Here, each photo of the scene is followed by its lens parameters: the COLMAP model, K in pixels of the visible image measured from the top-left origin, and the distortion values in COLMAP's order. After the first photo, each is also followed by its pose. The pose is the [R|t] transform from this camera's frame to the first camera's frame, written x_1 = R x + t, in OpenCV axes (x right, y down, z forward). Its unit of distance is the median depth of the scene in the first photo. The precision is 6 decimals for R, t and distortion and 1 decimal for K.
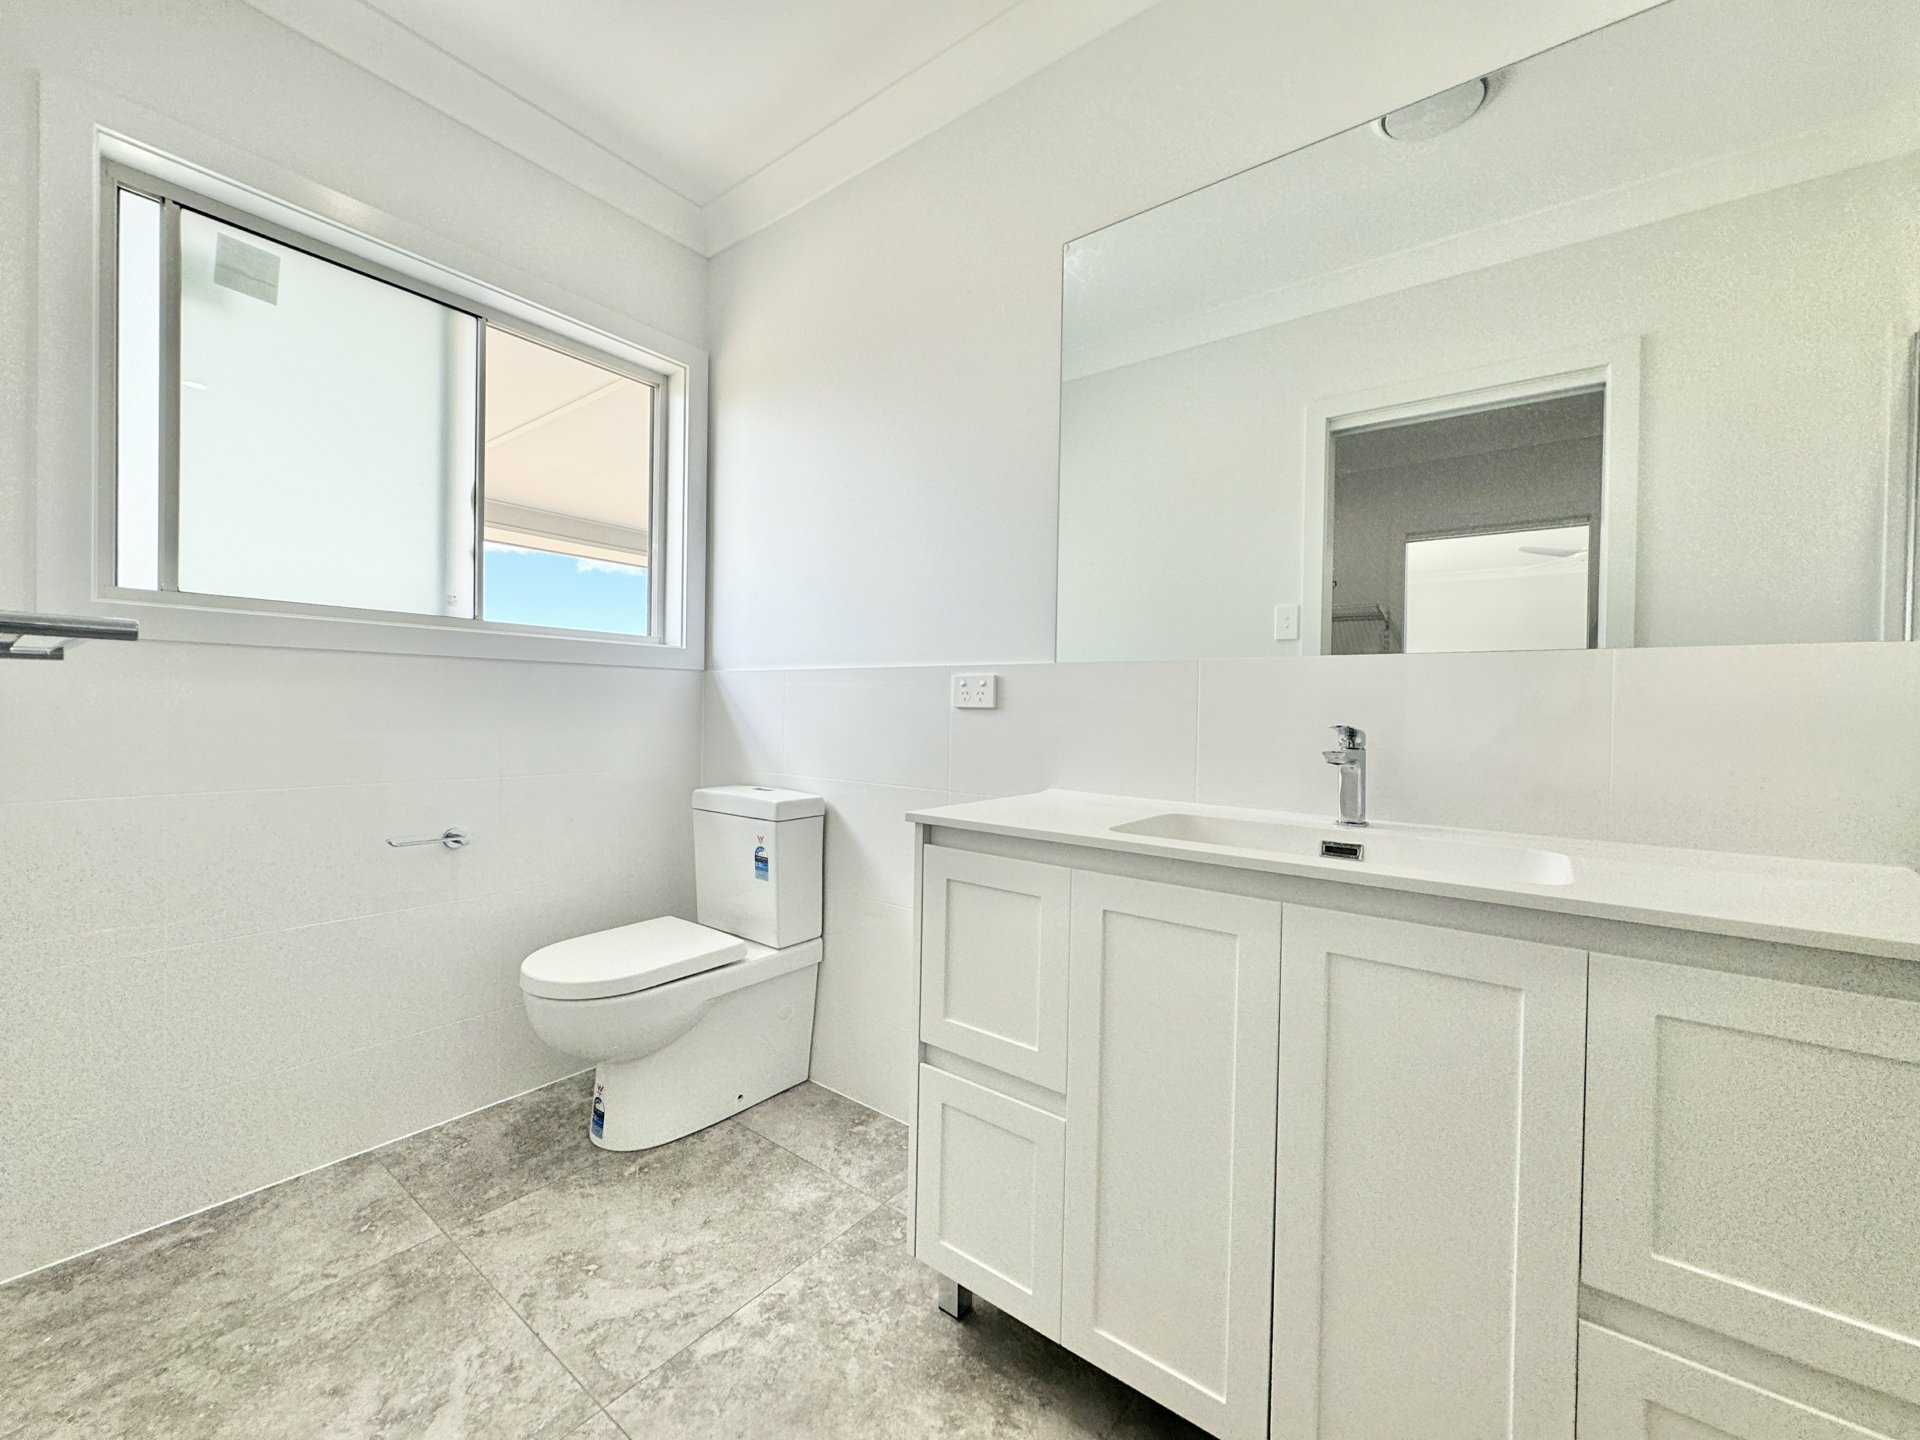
lens RADIAL K [[766.0, 0, 958.5], [0, 766.0, 718.2], [0, 0, 1]] dist [-0.002728, 0.001643]
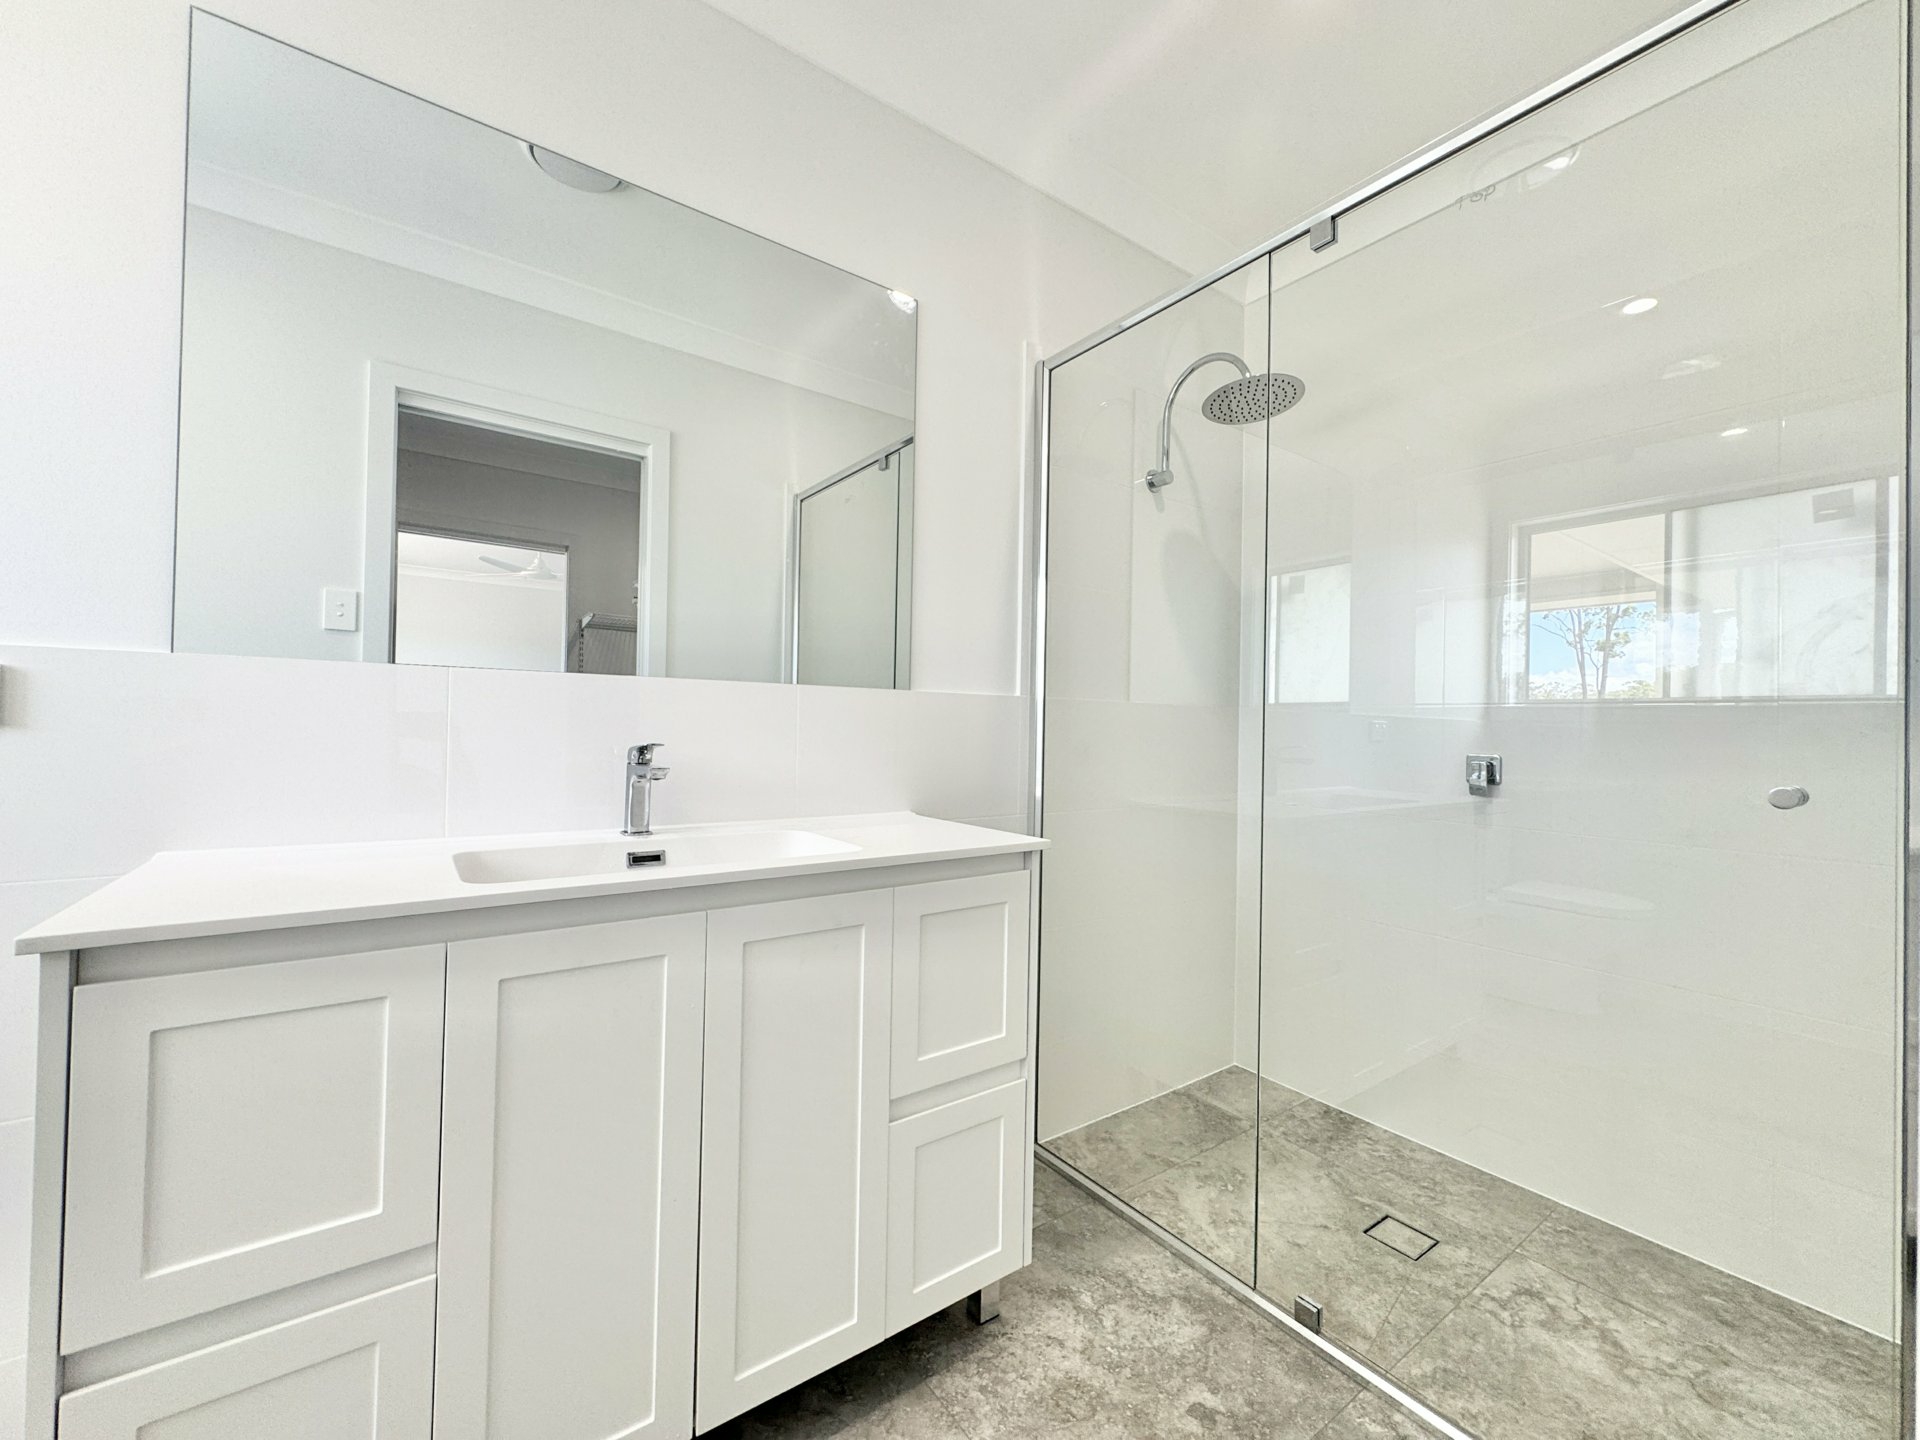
lens RADIAL K [[766.0, 0, 958.5], [0, 766.0, 718.2], [0, 0, 1]] dist [-0.002728, 0.001643]
pose [[0.294585, -0.004195, 0.955616, -0.390132], [-0.003489, 0.999979, 0.005465, -0.033425], [-0.955619, -0.004944, 0.294564, 0.247444]]
